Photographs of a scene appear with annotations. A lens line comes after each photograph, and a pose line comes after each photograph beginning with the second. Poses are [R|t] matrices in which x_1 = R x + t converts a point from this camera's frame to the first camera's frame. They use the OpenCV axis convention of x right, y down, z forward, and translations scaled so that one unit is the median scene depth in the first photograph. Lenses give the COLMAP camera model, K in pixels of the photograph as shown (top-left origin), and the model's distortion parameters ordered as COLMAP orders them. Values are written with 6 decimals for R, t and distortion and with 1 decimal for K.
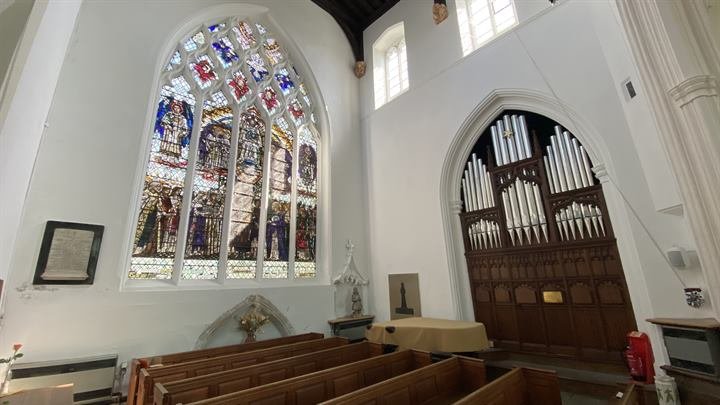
lens RADIAL K [[291.5, 0, 361.7], [0, 291.5, 205.8], [0, 0, 1]] dist [0.025706, -0.000355]
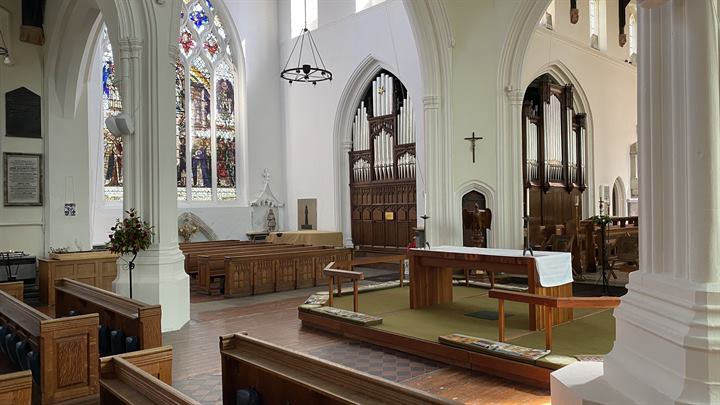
lens RADIAL K [[550.8, 0, 359.8], [0, 550.8, 199.5], [0, 0, 1]] dist [0.085720, -0.113869]
pose [[0.999875, 0.011950, -0.010331, 0.372108], [-0.009016, 0.968750, 0.247876, -0.323067], [0.012970, -0.247752, 0.968737, -1.180821]]
